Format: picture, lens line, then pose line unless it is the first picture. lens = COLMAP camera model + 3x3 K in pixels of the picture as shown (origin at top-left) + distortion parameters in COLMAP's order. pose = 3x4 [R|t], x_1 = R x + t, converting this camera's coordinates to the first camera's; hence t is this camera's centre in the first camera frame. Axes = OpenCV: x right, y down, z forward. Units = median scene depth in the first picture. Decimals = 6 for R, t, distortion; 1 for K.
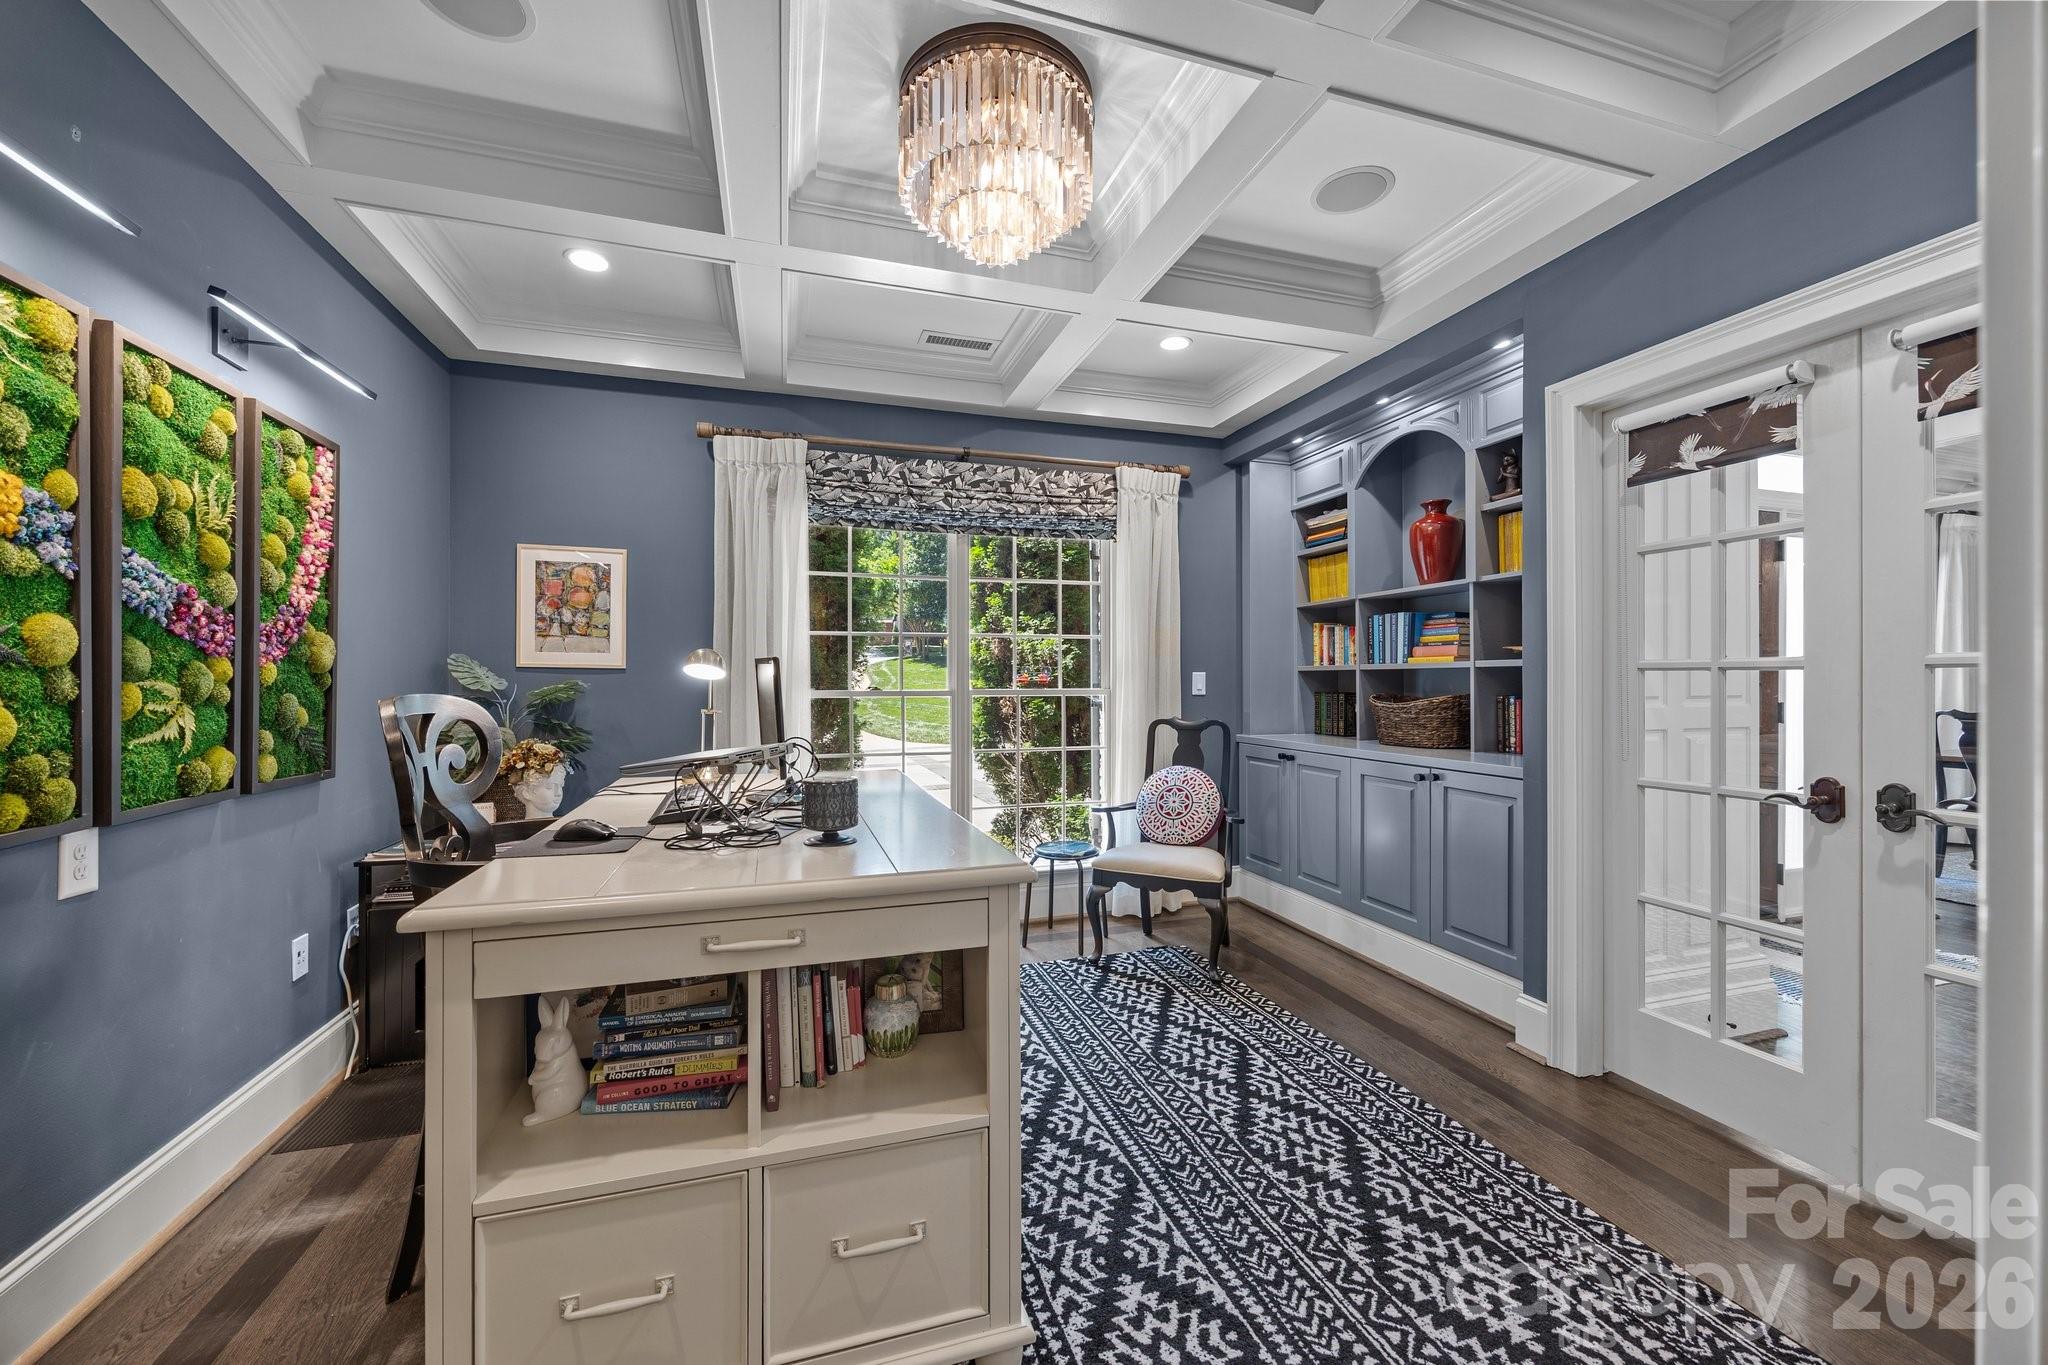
lens RADIAL K [[777.5, 0, 1027.7], [0, 777.5, 678.1], [0, 0, 1]] dist [-0.003468, -0.000380]
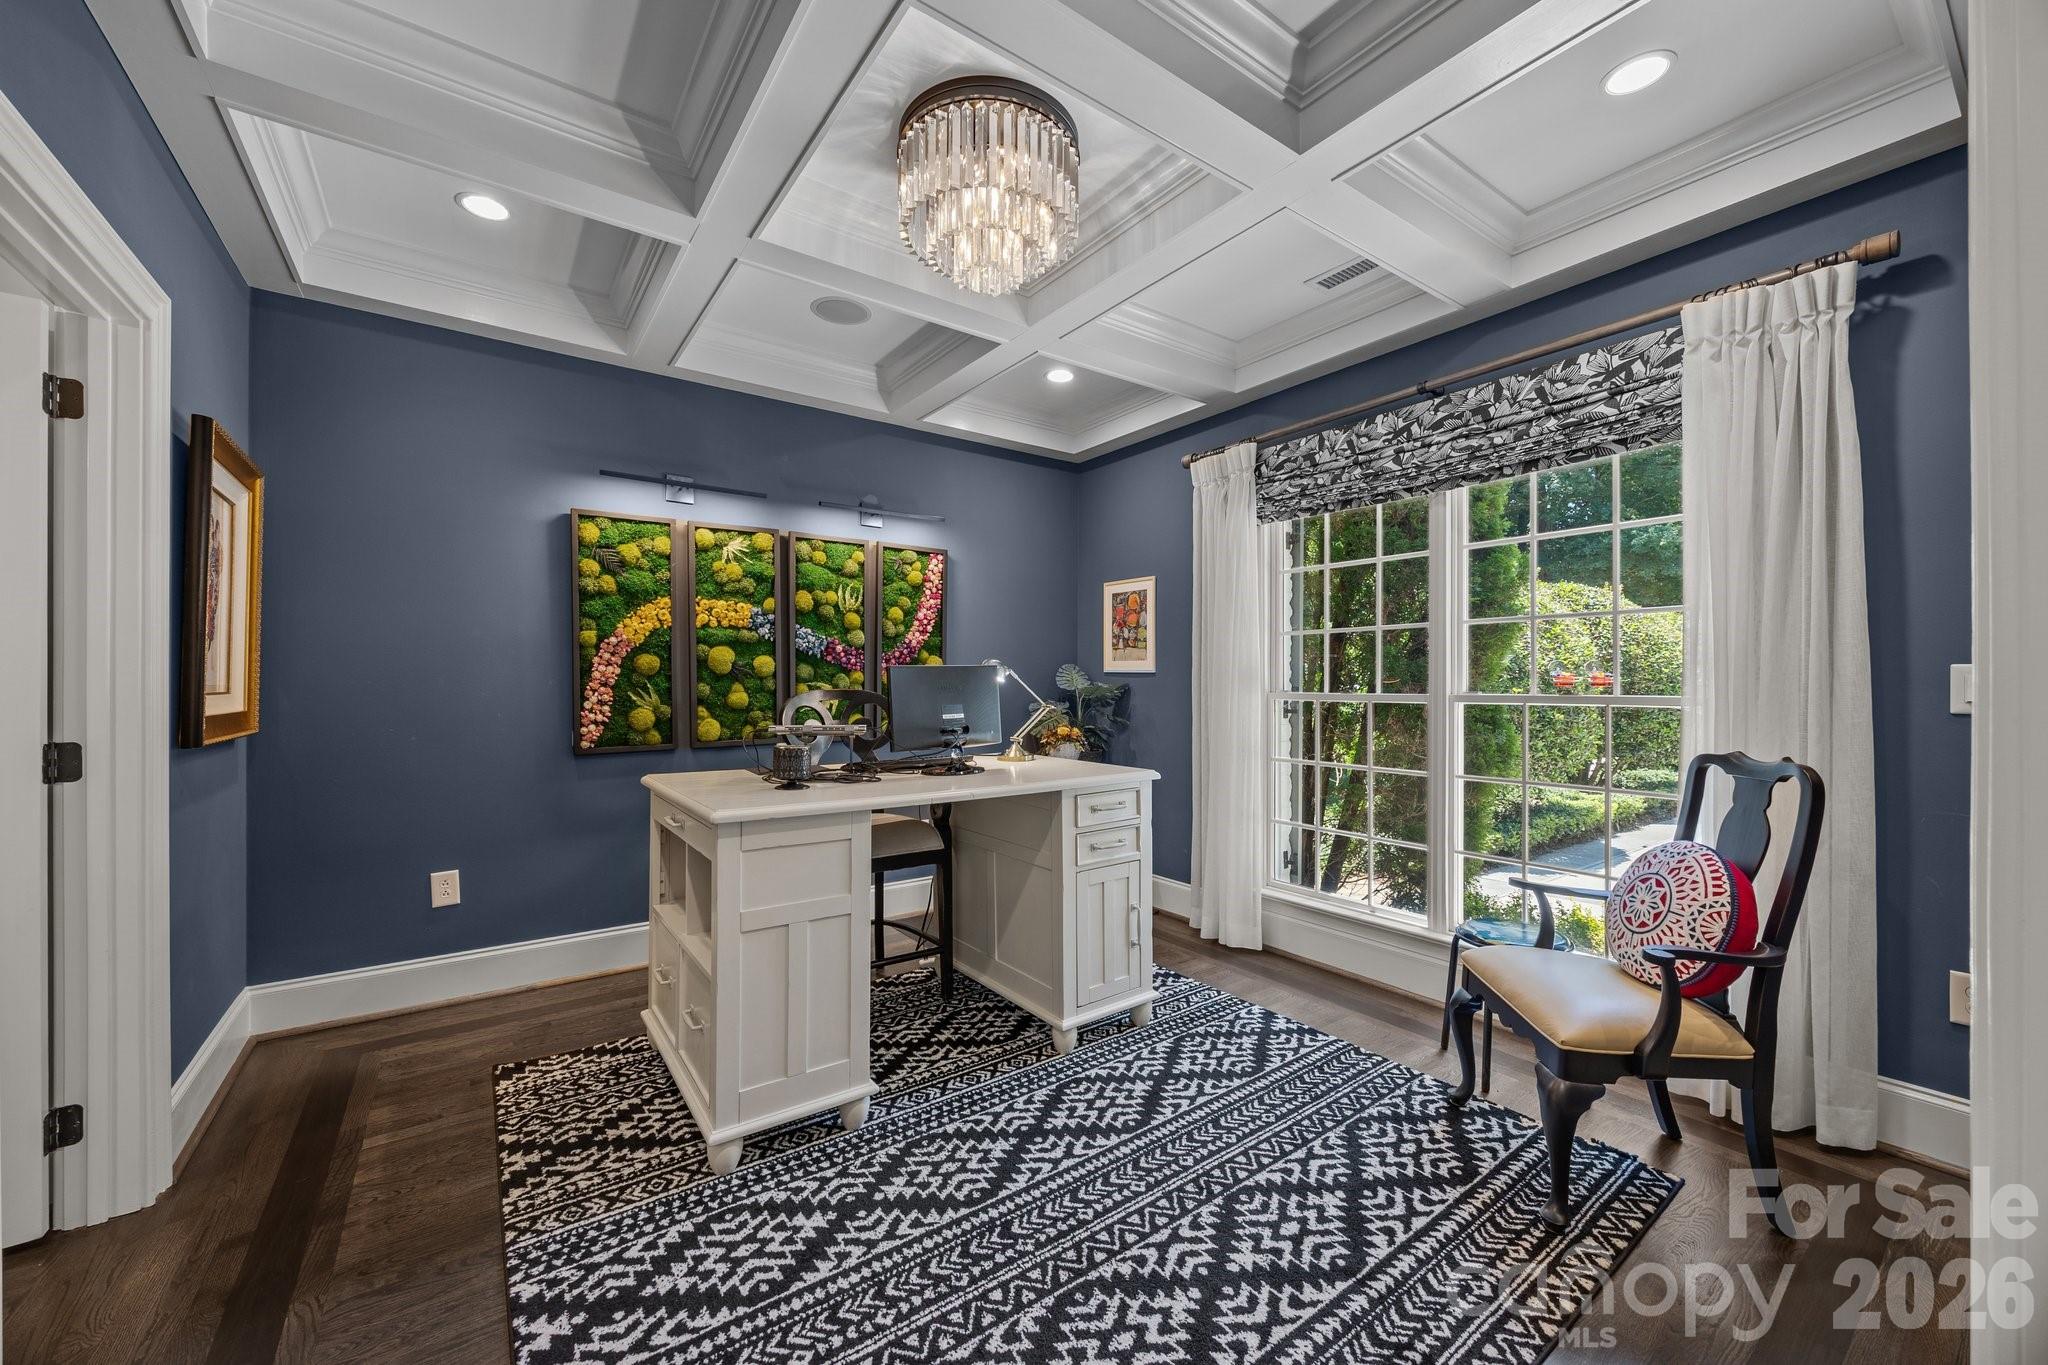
lens RADIAL K [[777.5, 0, 1027.7], [0, 777.5, 678.1], [0, 0, 1]] dist [-0.003468, -0.000380]
pose [[0.312568, -0.004681, -0.949884, 0.834975], [0.002726, 0.999988, -0.004030, 0.001380], [0.949891, -0.001330, 0.312577, 0.598755]]
